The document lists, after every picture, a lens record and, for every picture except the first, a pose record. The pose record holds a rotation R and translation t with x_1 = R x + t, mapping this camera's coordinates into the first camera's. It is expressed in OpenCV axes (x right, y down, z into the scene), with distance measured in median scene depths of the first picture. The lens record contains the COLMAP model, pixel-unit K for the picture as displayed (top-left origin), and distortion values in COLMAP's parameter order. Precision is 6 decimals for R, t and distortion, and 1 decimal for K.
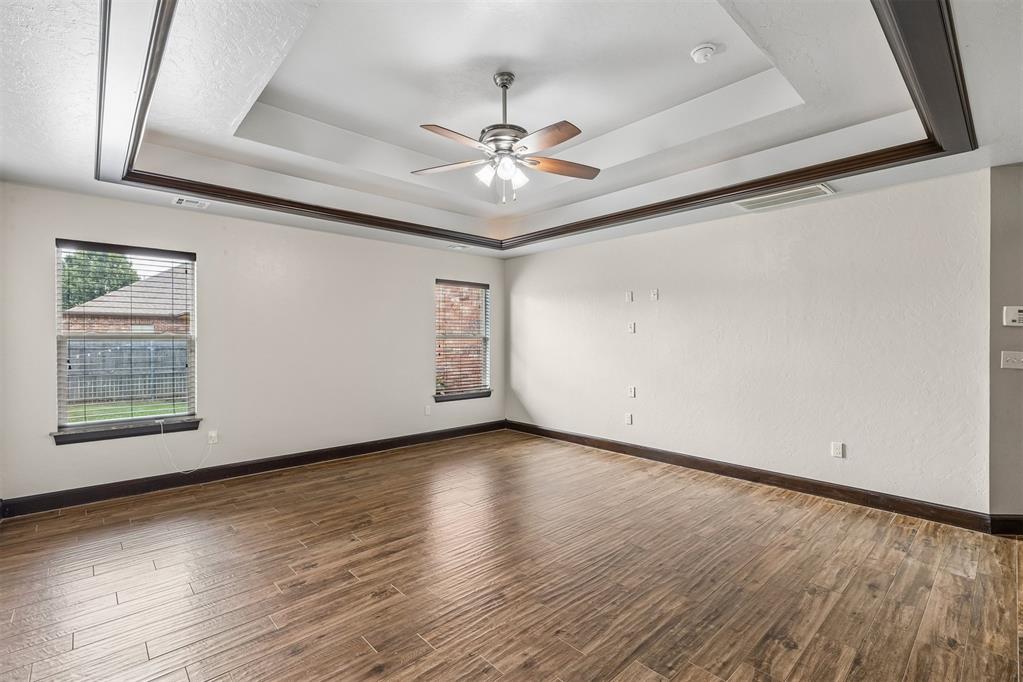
lens RADIAL K [[461.1, 0, 510.4], [0, 461.1, 342.2], [0, 0, 1]] dist [0.025309, 0.000106]
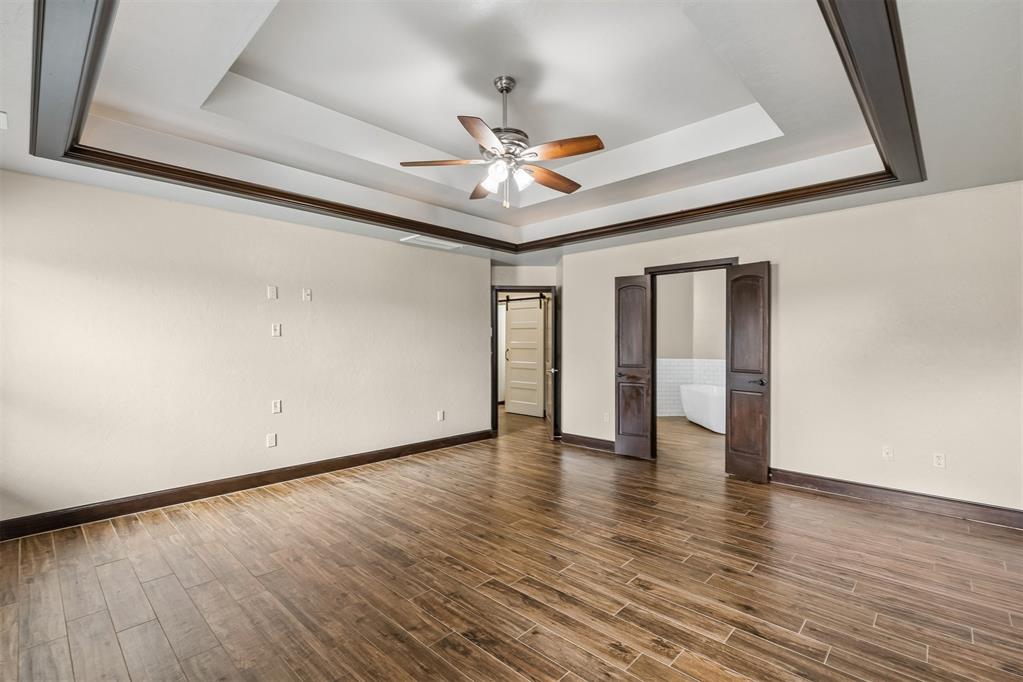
lens RADIAL K [[461.1, 0, 510.4], [0, 461.1, 342.2], [0, 0, 1]] dist [0.025309, 0.000106]
pose [[-0.062992, 0.003209, 0.998009, -0.804008], [0.008892, 0.999957, -0.002654, -0.004408], [-0.997974, 0.008707, -0.063018, 0.840279]]
